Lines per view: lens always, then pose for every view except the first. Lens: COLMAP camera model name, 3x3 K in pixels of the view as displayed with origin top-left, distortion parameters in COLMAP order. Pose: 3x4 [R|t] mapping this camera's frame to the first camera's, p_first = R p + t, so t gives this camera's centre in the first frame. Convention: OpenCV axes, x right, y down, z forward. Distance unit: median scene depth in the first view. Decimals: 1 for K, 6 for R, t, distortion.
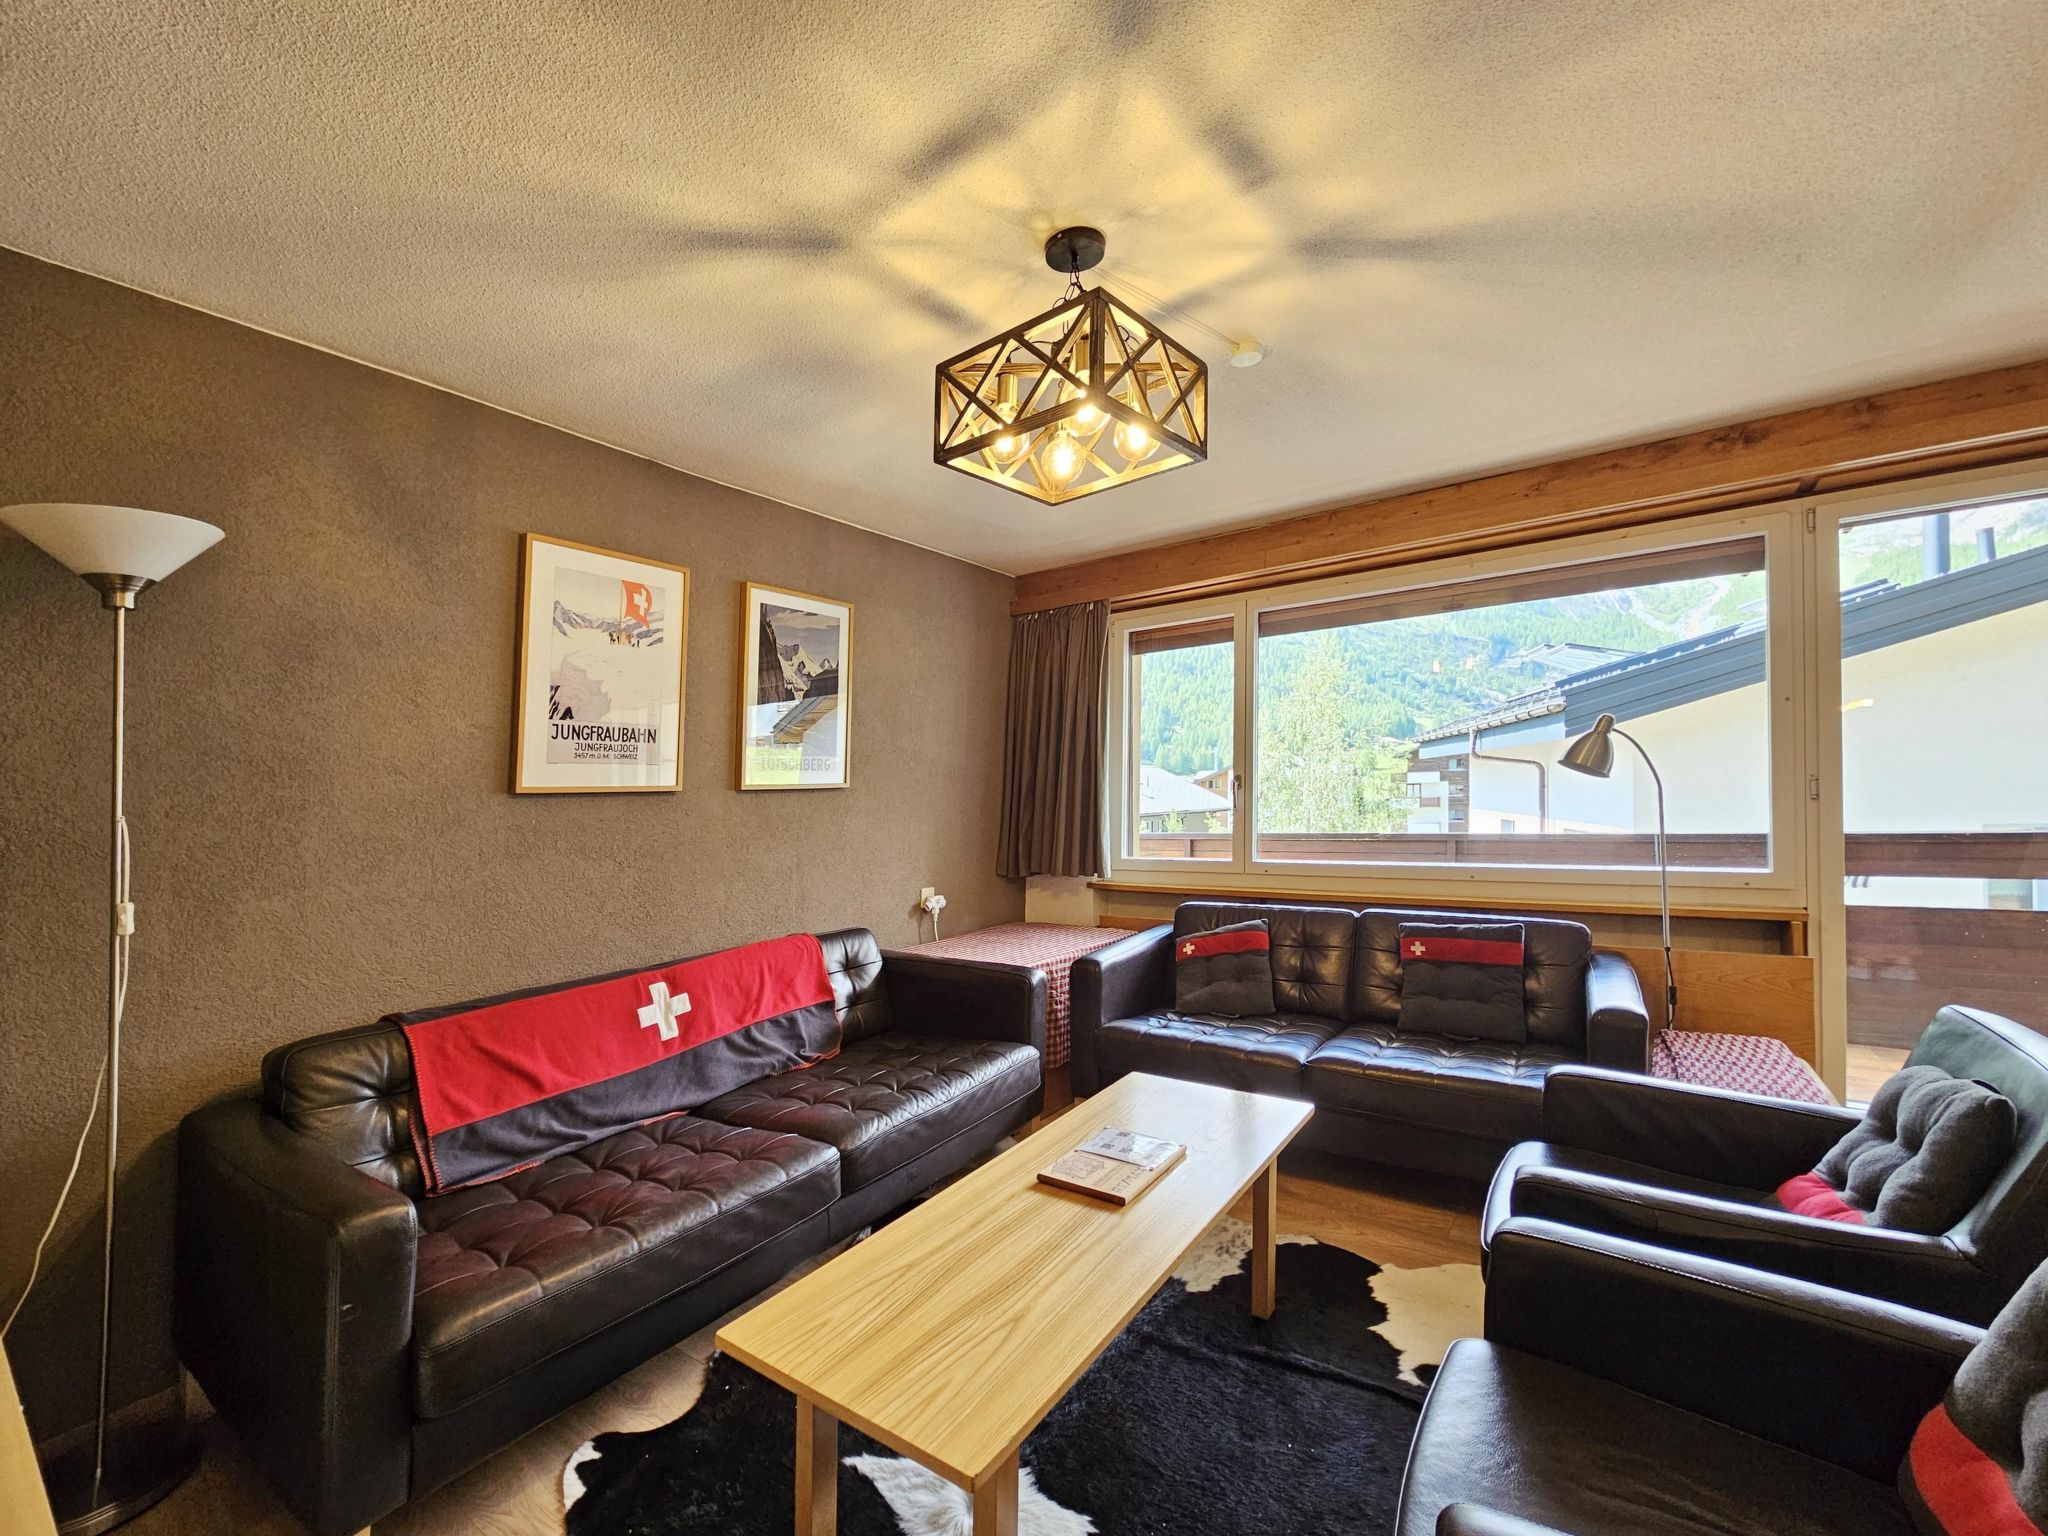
lens RADIAL K [[847.2, 0, 1013.4], [0, 847.2, 758.7], [0, 0, 1]] dist [0.003835, -0.000736]
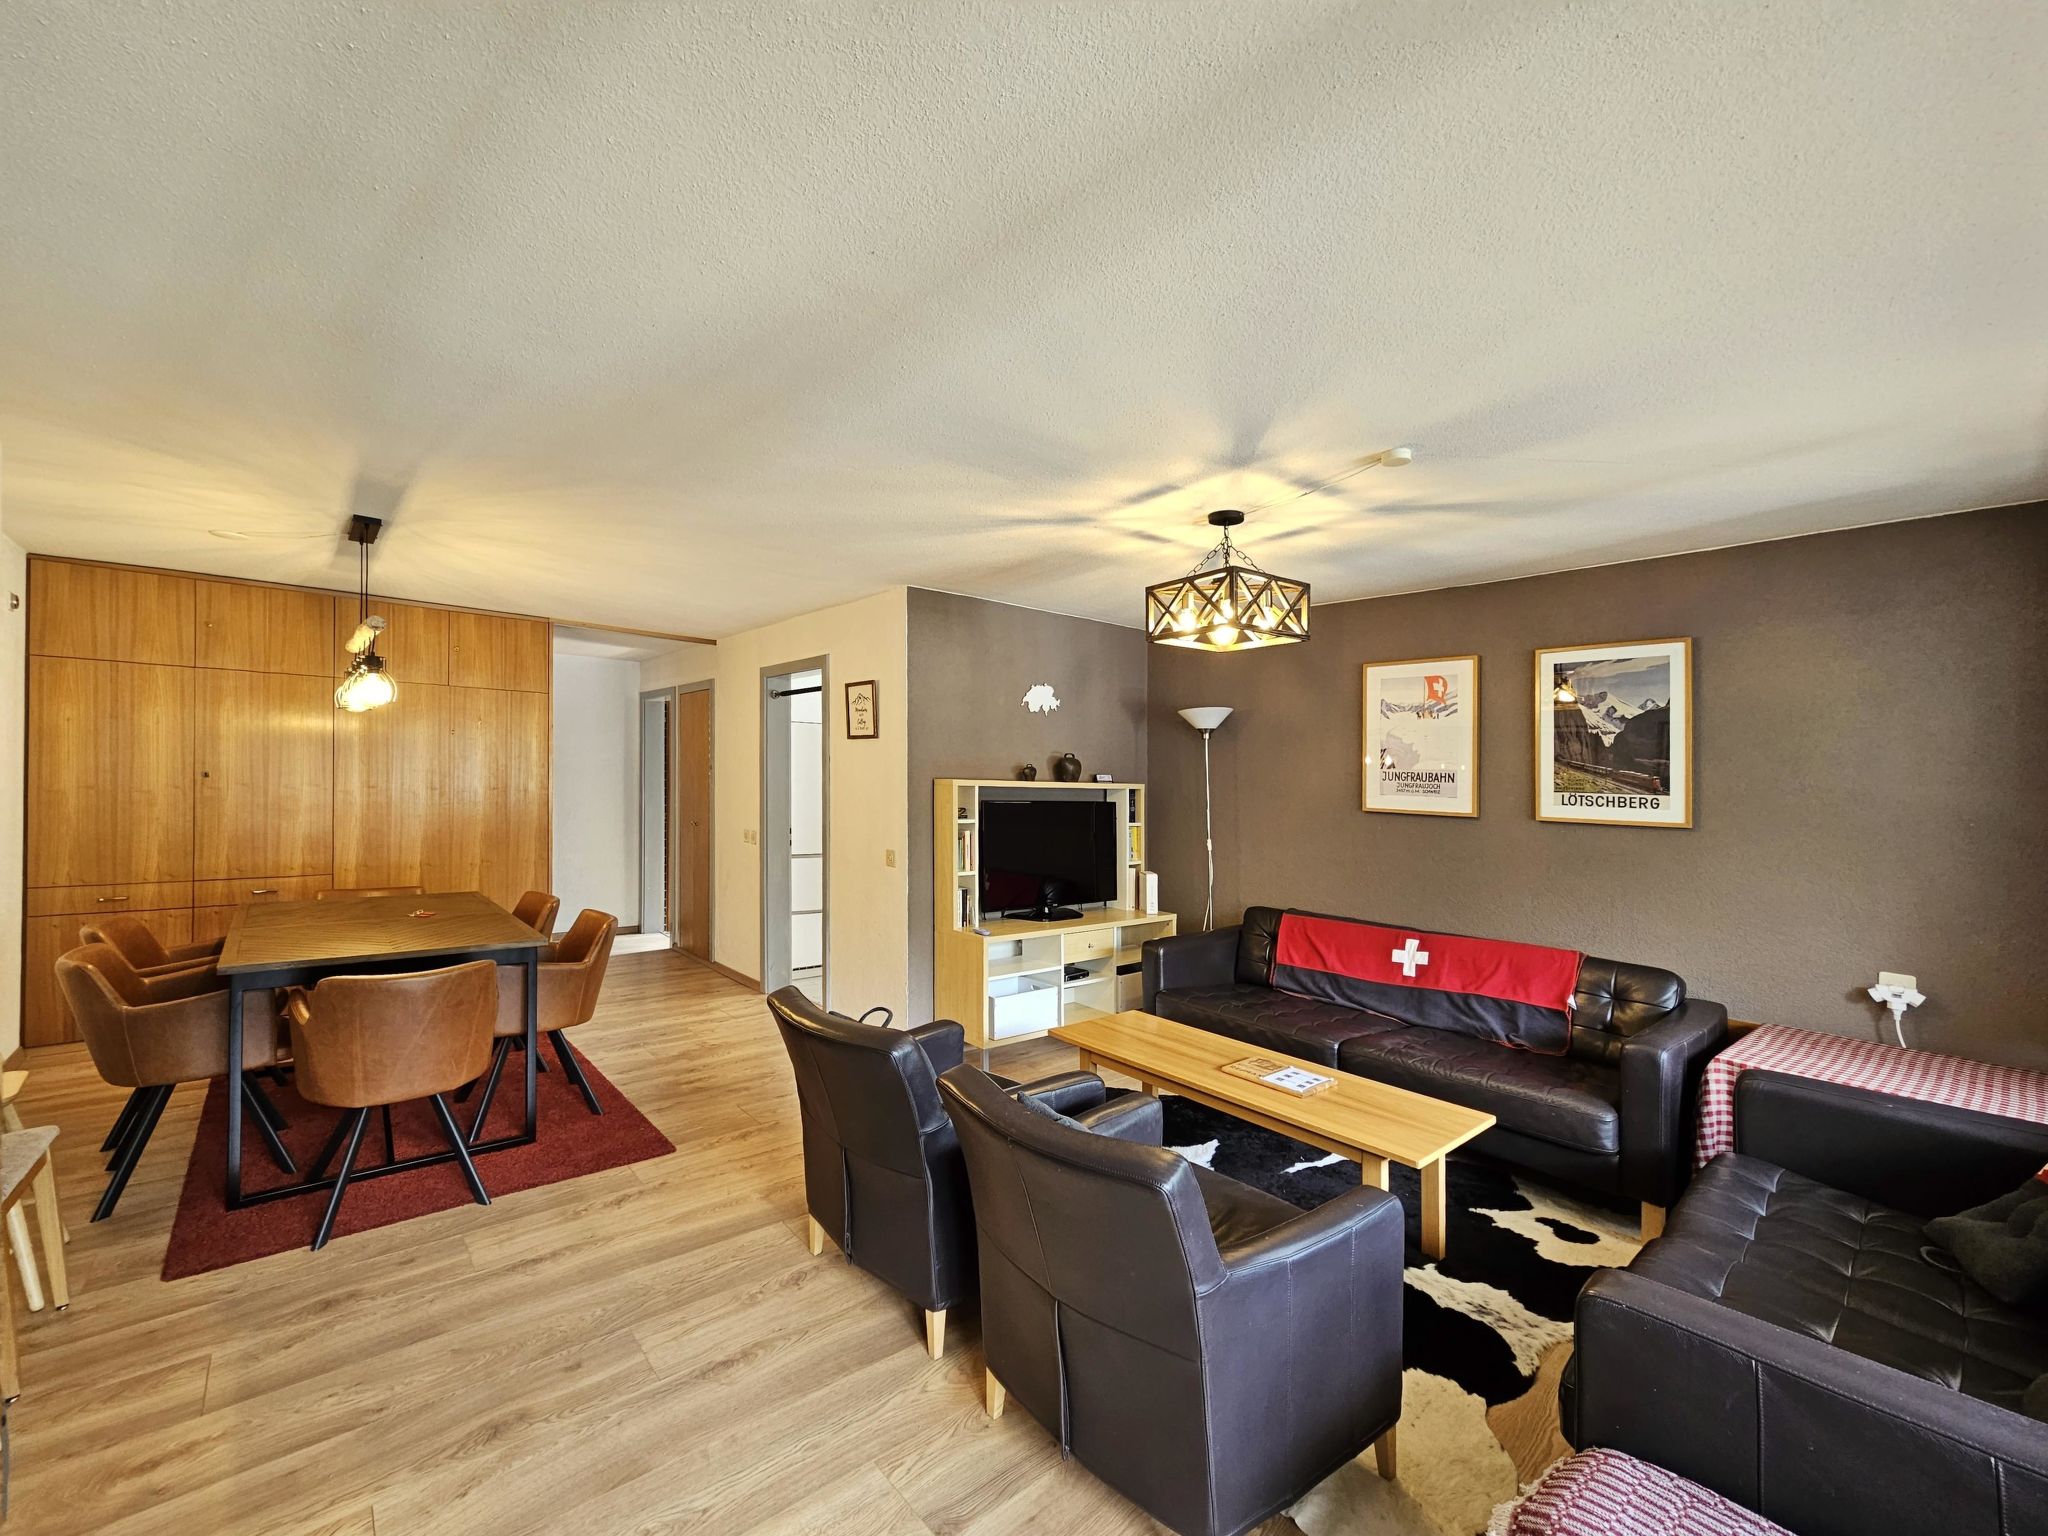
lens RADIAL K [[847.2, 0, 1002.1], [0, 847.2, 743.7], [0, 0, 1]] dist [0.003835, -0.000736]
pose [[-0.243691, -0.011469, -0.969785, 1.095897], [0.019236, 0.999676, -0.016656, -0.070821], [0.969662, -0.022714, -0.243392, 0.567322]]
